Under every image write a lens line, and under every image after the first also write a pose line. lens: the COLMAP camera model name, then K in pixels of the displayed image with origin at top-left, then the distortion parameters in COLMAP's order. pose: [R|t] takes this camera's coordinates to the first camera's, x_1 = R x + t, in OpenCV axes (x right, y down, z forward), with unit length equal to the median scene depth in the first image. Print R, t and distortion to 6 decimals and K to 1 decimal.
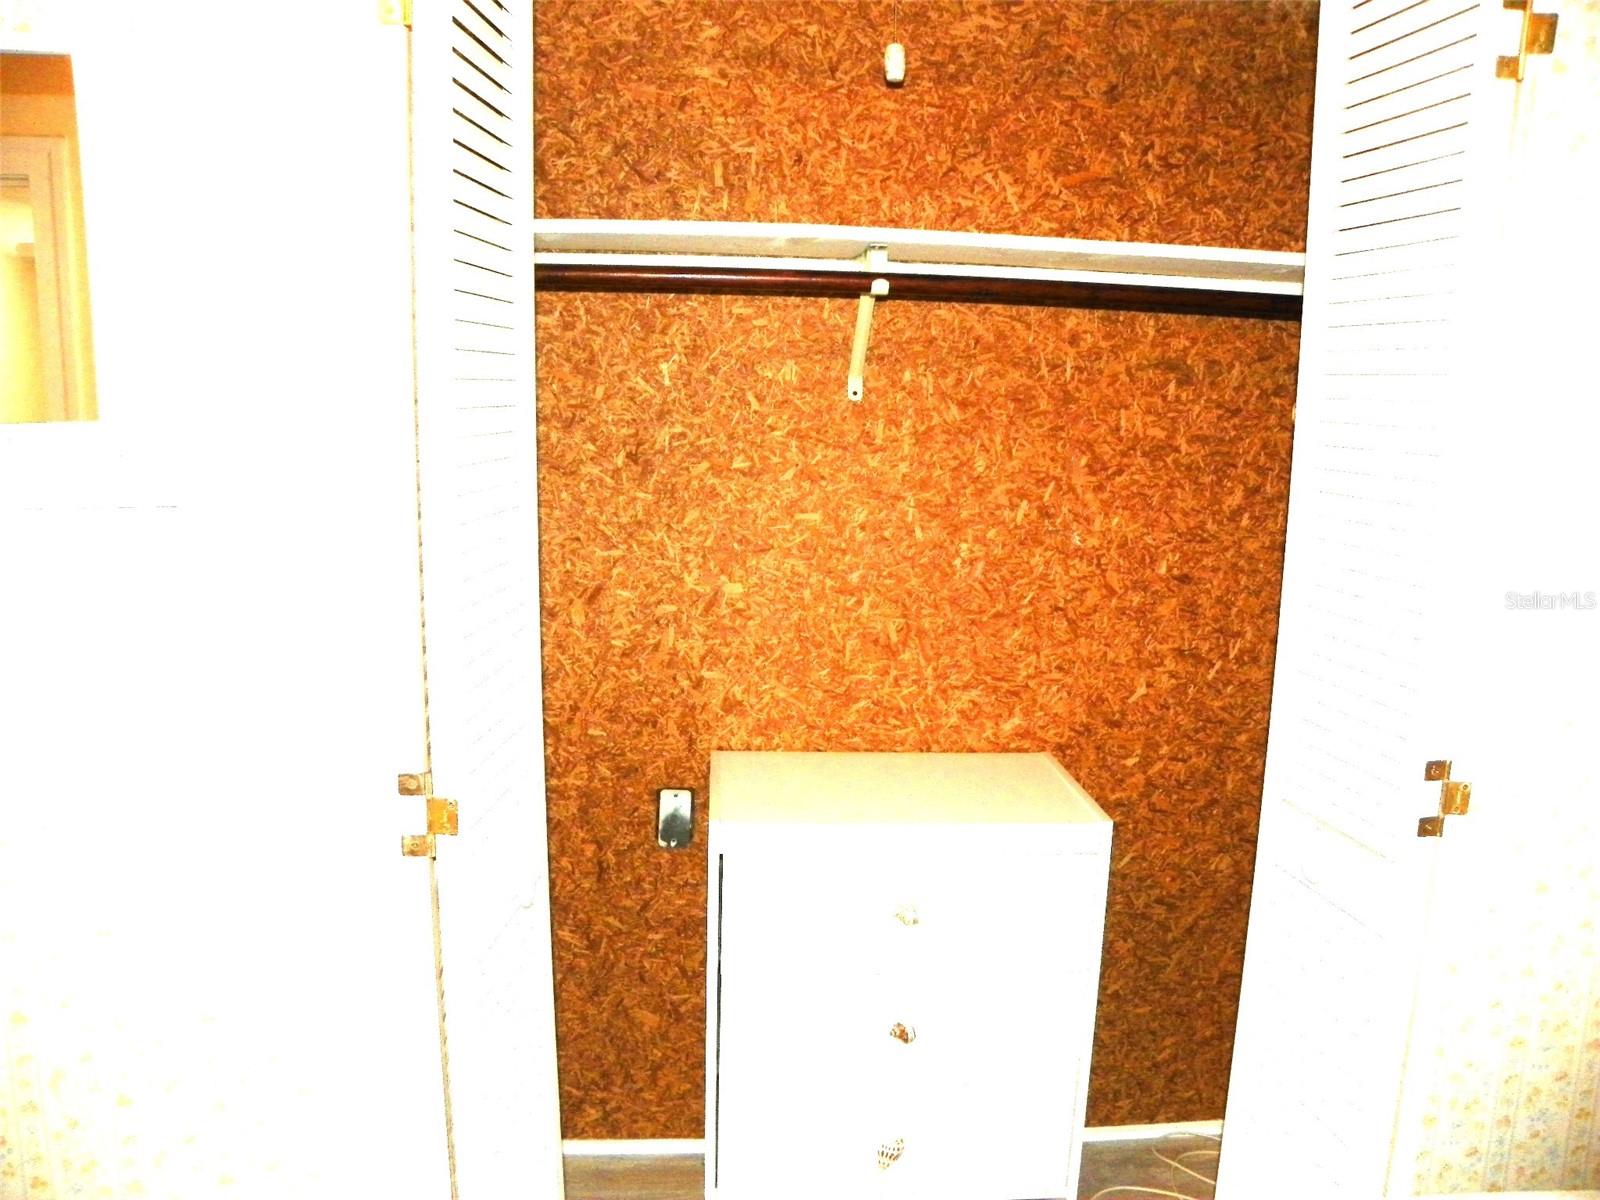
lens RADIAL K [[1225.9, 0, 792.7], [0, 1225.9, 604.3], [0, 0, 1]] dist [-0.146833, 0.083643]
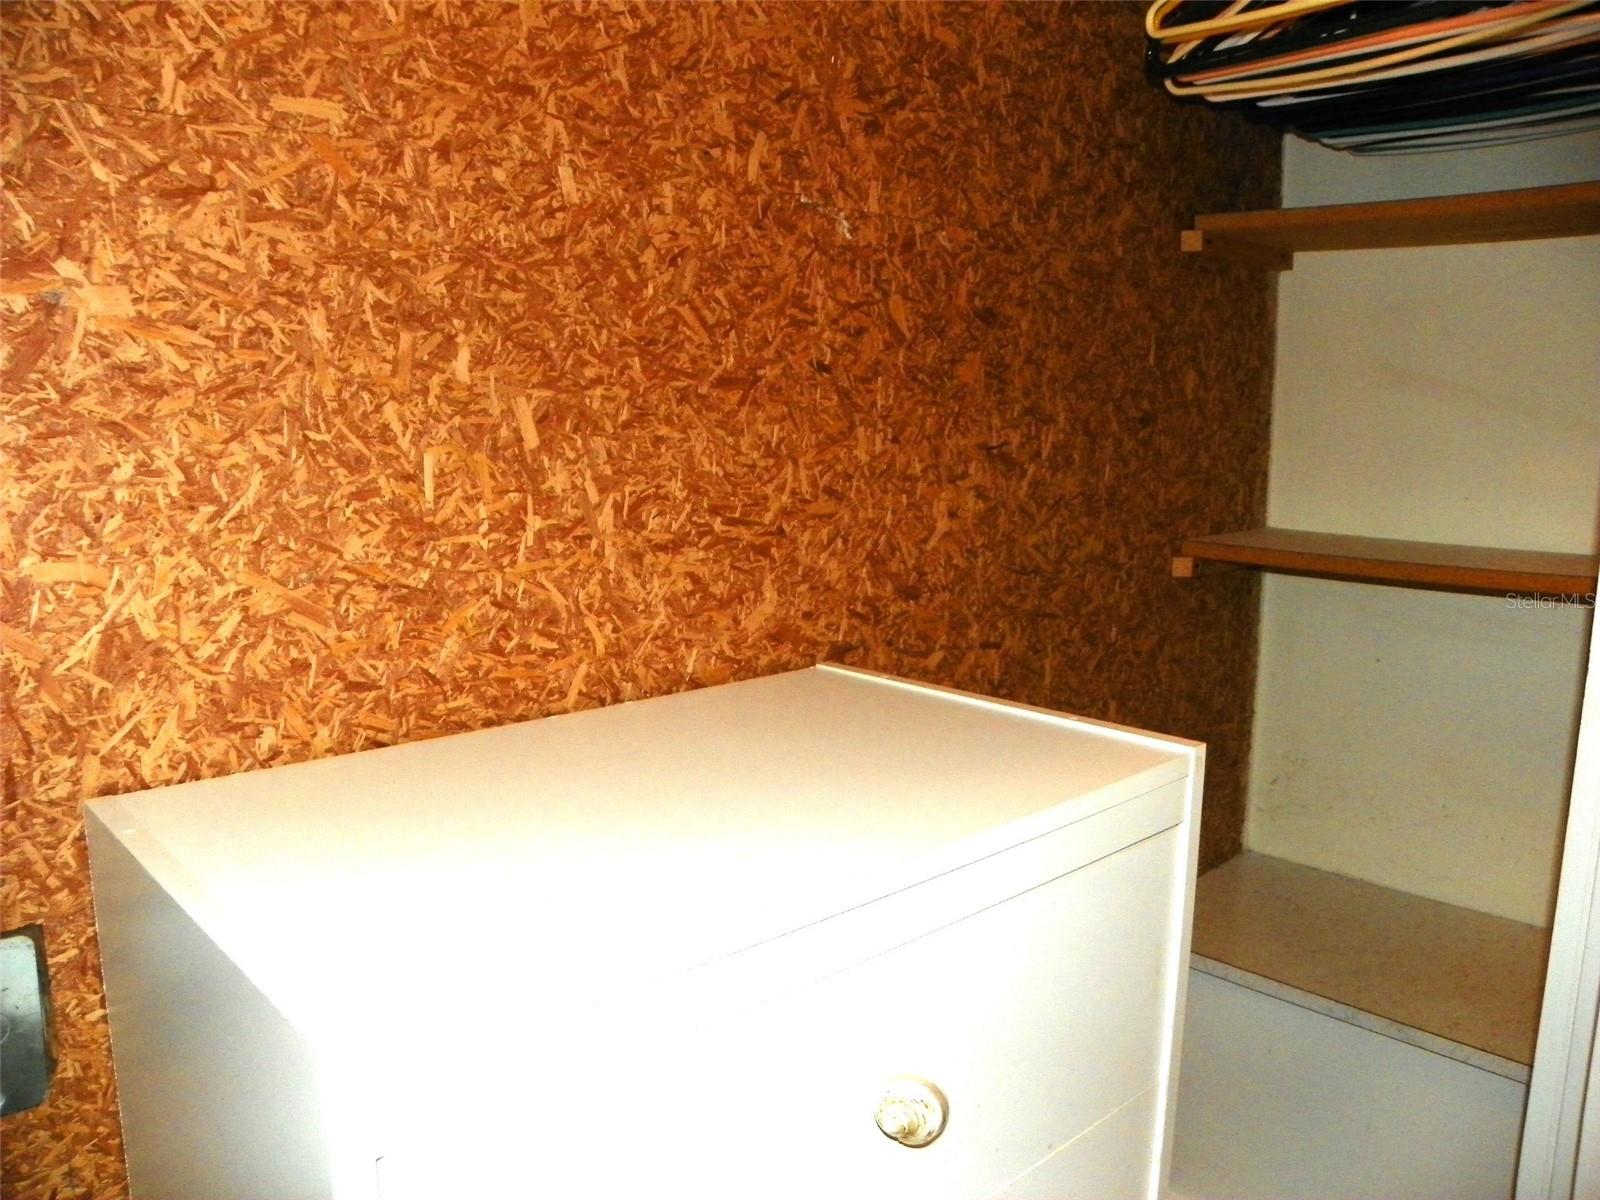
lens RADIAL K [[1225.9, 0, 807.8], [0, 1225.9, 605.2], [0, 0, 1]] dist [-0.146833, 0.083643]
pose [[0.774027, -0.122890, 0.621113, -0.104828], [0.117578, 0.991819, 0.049712, 0.073889], [-0.622140, 0.034551, 0.782143, 0.624571]]
